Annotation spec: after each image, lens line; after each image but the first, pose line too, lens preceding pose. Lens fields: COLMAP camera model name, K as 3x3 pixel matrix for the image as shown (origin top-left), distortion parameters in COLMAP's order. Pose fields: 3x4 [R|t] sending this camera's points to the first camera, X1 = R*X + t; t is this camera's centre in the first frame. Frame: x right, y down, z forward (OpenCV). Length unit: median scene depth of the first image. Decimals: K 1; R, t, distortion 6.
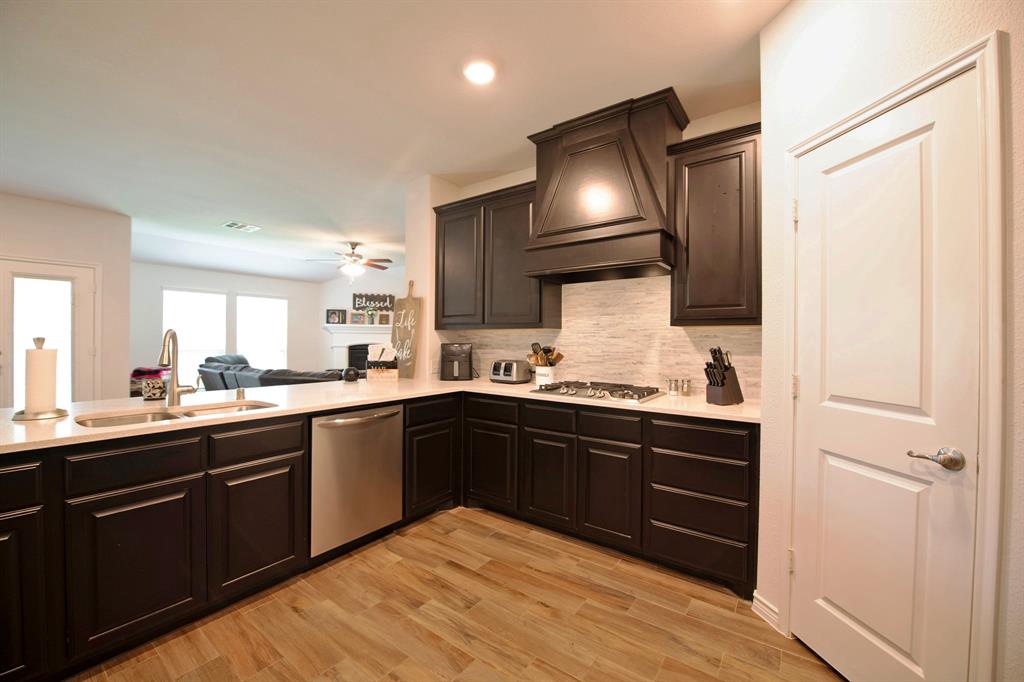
lens RADIAL K [[405.3, 0, 509.9], [0, 405.3, 340.0], [0, 0, 1]] dist [-0.016984, -0.002499]
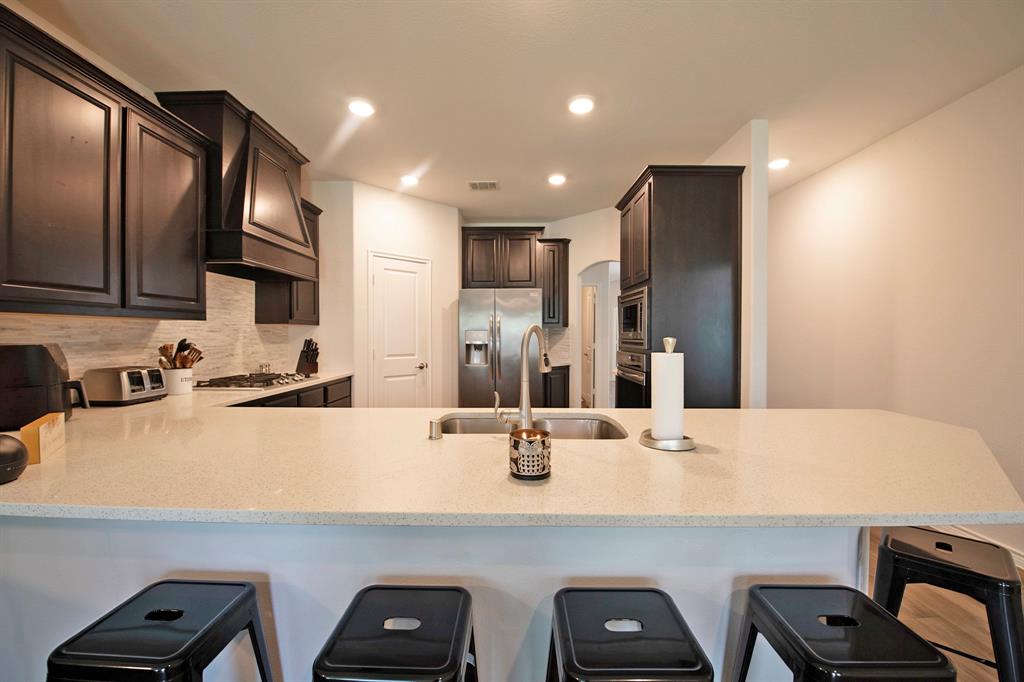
lens RADIAL K [[405.3, 0, 509.9], [0, 405.3, 340.0], [0, 0, 1]] dist [-0.016984, -0.002499]
pose [[-0.580191, -0.019252, 0.814253, -1.005622], [-0.004987, 0.999786, 0.020086, -0.009511], [-0.814465, 0.007593, -0.580163, 1.033327]]
